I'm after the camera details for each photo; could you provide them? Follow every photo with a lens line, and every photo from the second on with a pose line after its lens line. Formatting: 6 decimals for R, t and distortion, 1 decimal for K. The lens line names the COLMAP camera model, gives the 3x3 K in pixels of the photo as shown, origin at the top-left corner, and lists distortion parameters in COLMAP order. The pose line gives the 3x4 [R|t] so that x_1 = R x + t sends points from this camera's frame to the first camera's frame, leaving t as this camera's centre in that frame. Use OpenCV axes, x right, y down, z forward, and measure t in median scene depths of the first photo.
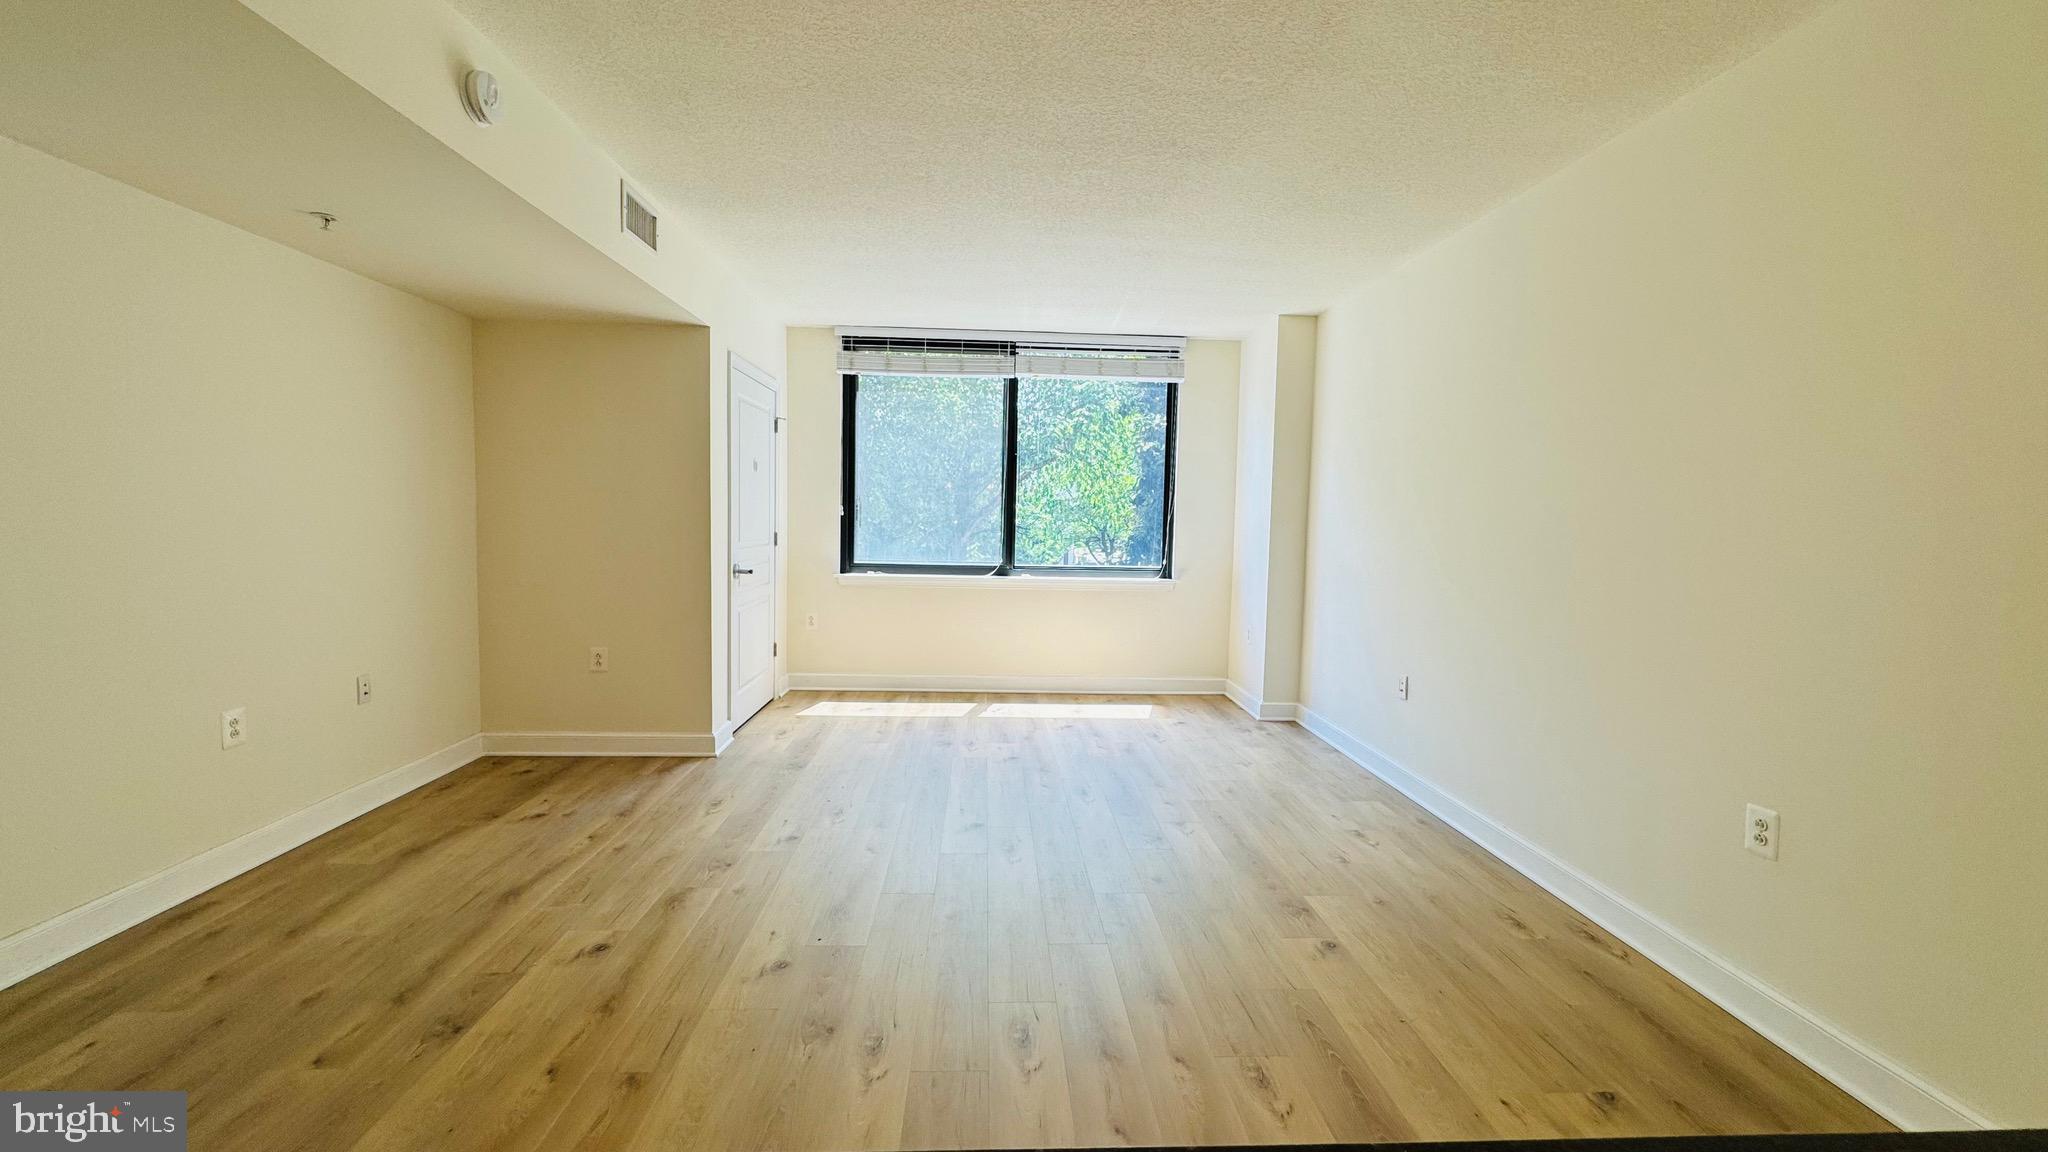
lens RADIAL K [[818.2, 0, 1020.4], [0, 818.2, 573.9], [0, 0, 1]] dist [-0.000220, -0.000064]
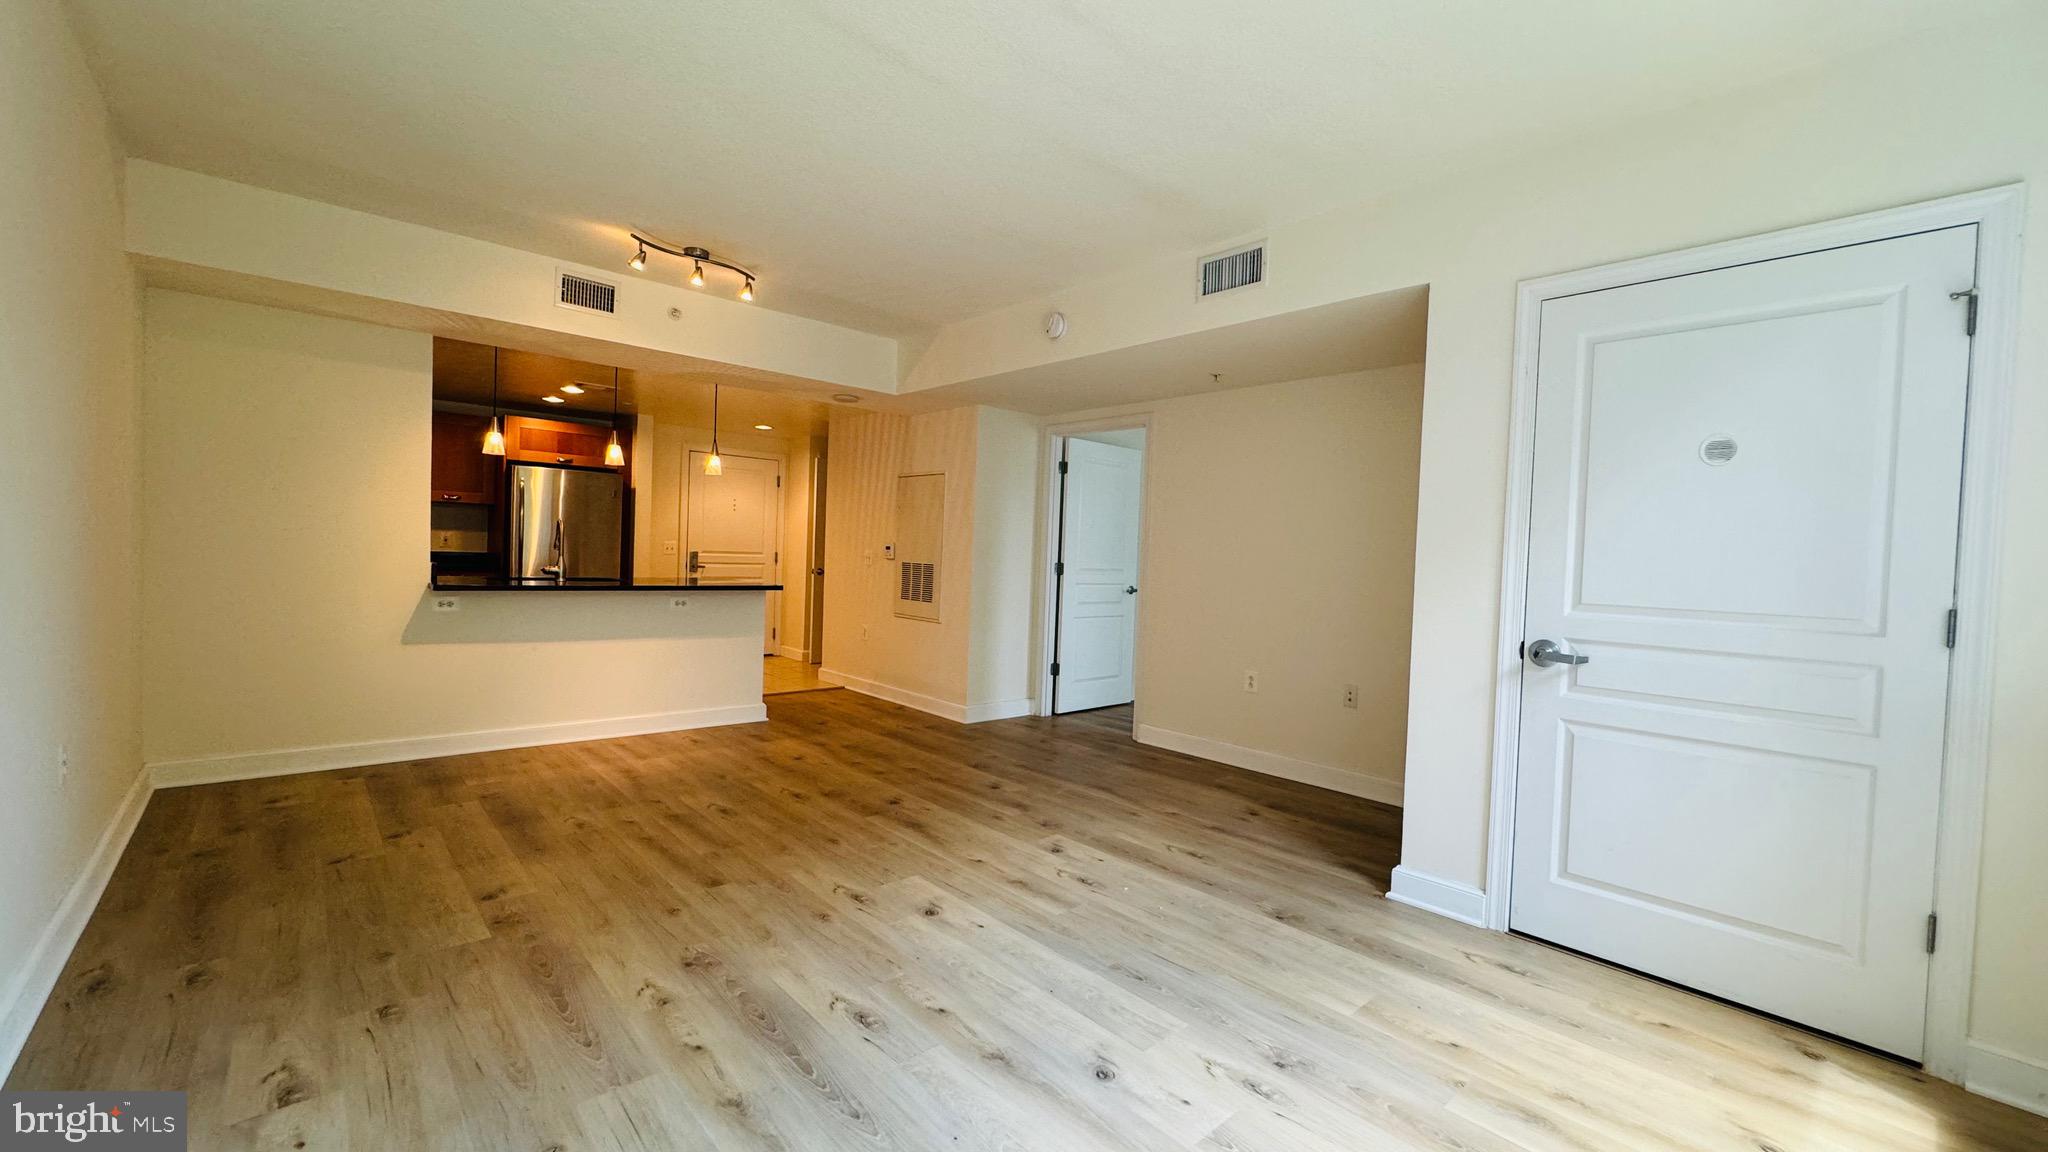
lens RADIAL K [[818.2, 0, 1020.4], [0, 818.2, 573.9], [0, 0, 1]] dist [-0.000220, -0.000064]
pose [[-0.772131, -0.034418, -0.634531, 0.439764], [-0.097986, 0.993038, 0.065370, -0.086807], [0.627863, 0.112650, -0.770128, 1.818269]]
